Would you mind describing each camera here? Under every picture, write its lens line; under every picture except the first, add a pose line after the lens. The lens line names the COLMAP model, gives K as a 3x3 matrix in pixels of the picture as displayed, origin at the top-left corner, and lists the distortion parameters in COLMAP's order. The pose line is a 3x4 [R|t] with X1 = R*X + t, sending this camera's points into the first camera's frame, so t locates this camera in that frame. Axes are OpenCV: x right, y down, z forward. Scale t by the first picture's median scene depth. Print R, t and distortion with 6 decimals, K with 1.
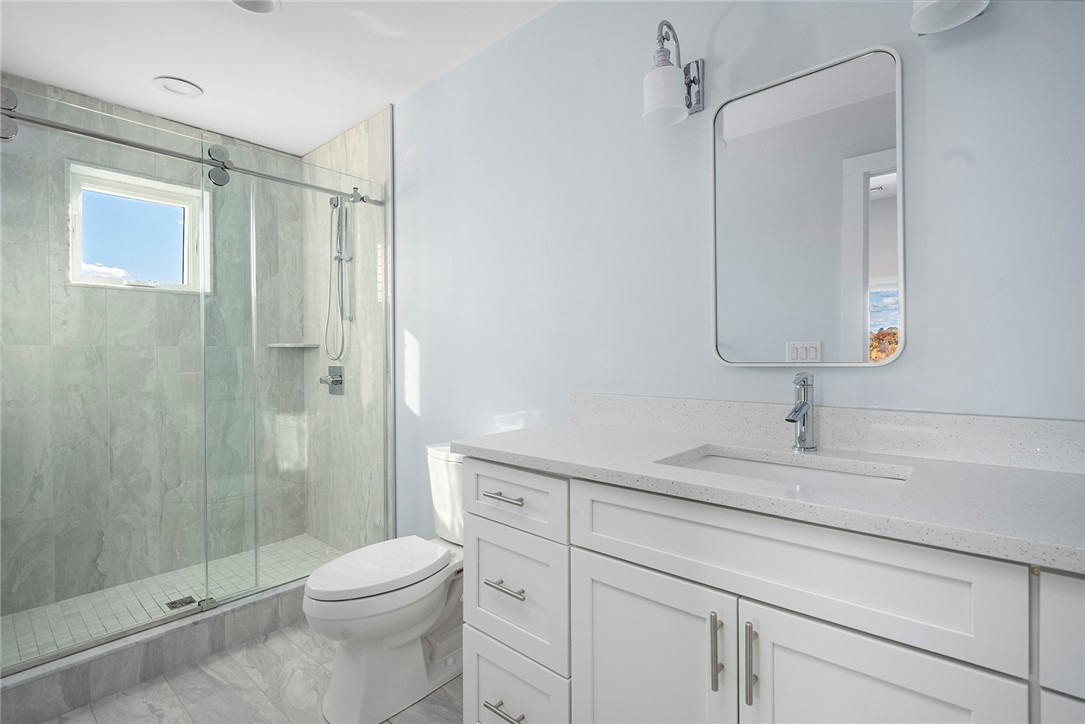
lens RADIAL K [[489.8, 0, 542.8], [0, 489.8, 358.3], [0, 0, 1]] dist [-0.001928, -0.000588]
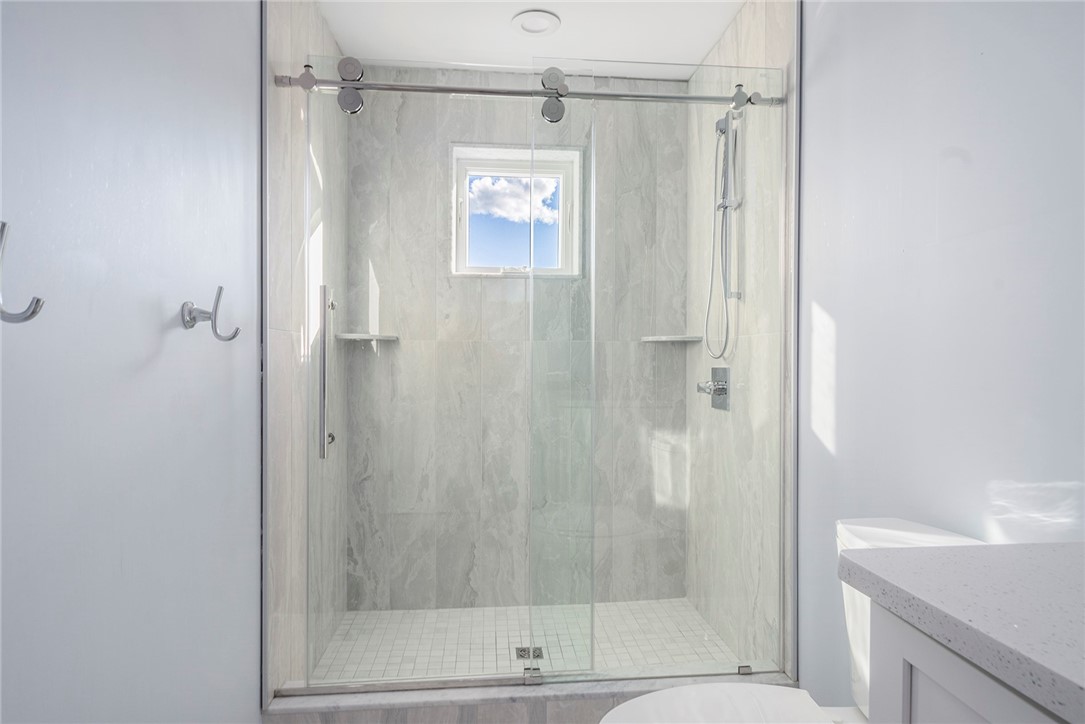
lens RADIAL K [[633.5, 0, 540.7], [0, 633.5, 362.0], [0, 0, 1]] dist [0.009666, -0.001364]
pose [[0.734071, 0.011092, -0.678982, -0.008781], [-0.010379, 0.999933, 0.005115, 0.007307], [0.678993, 0.003293, 0.734137, 0.208850]]
